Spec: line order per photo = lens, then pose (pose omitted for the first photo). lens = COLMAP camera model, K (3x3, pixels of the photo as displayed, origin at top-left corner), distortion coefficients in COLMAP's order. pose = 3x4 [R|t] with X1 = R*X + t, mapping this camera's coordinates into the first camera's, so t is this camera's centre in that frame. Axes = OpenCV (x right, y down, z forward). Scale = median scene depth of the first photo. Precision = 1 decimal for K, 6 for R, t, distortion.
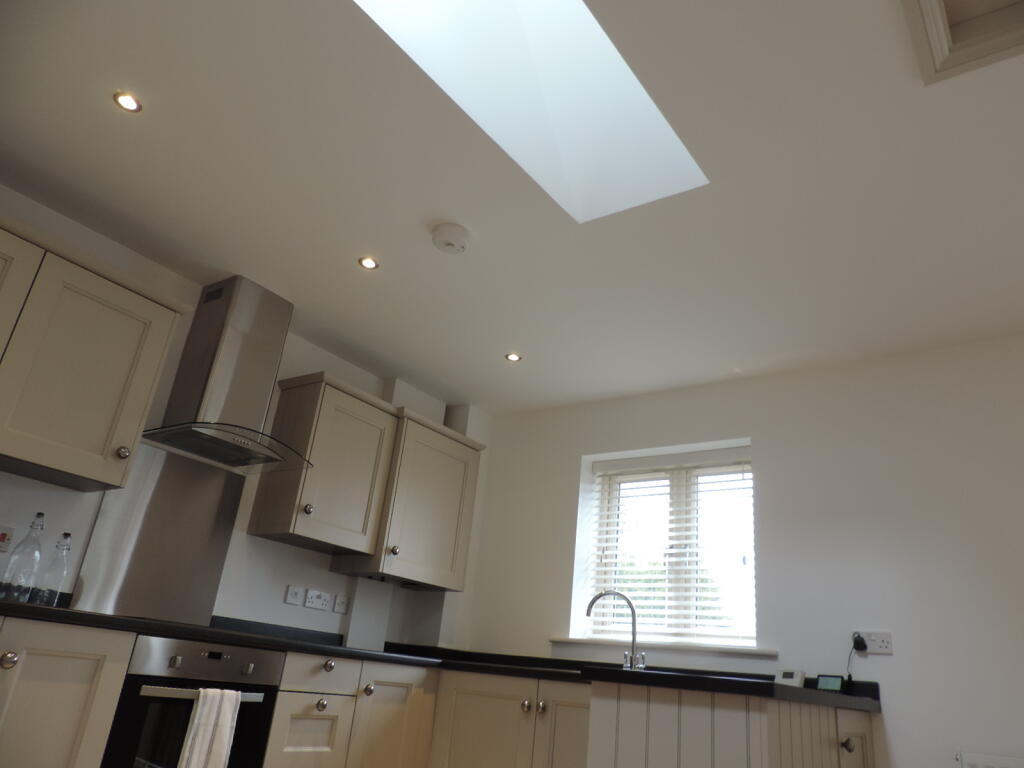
lens RADIAL K [[730.5, 0, 512.0], [0, 730.5, 384.0], [0, 0, 1]] dist [-0.013351, 0.002641]
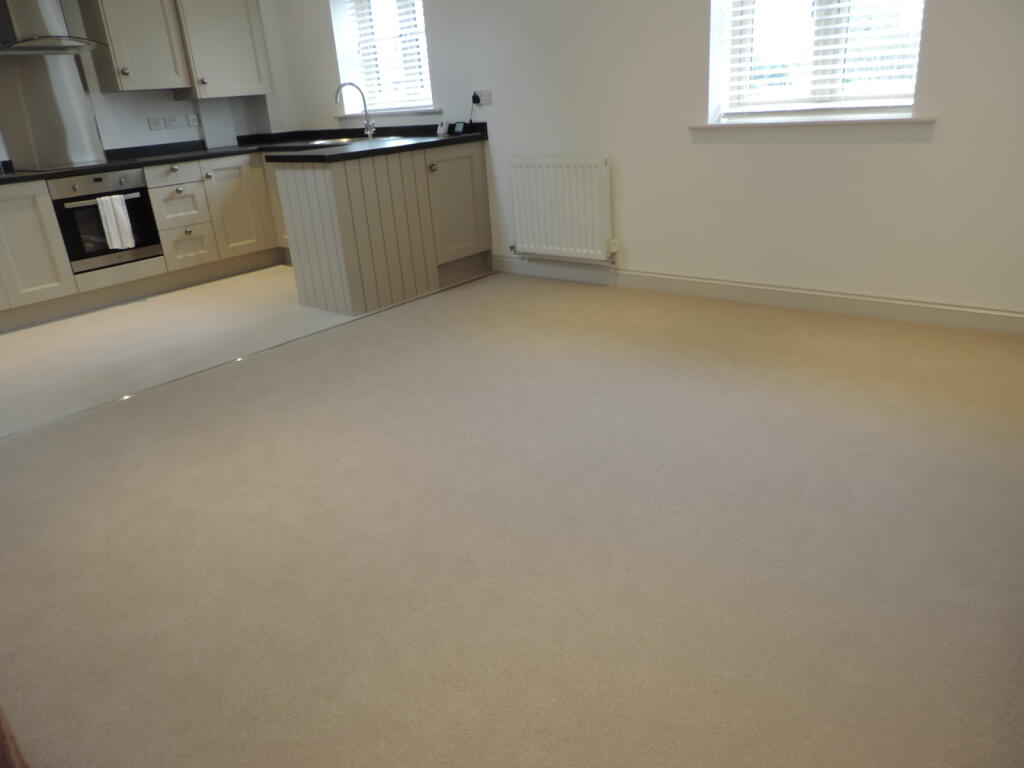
lens RADIAL K [[723.2, 0, 508.0], [0, 723.2, 388.7], [0, 0, 1]] dist [-0.021942, 0.004943]
pose [[0.982370, -0.125918, -0.138179, 0.631995], [0.186690, 0.699447, 0.689871, -0.249022], [0.009782, -0.703505, 0.710623, -0.511327]]
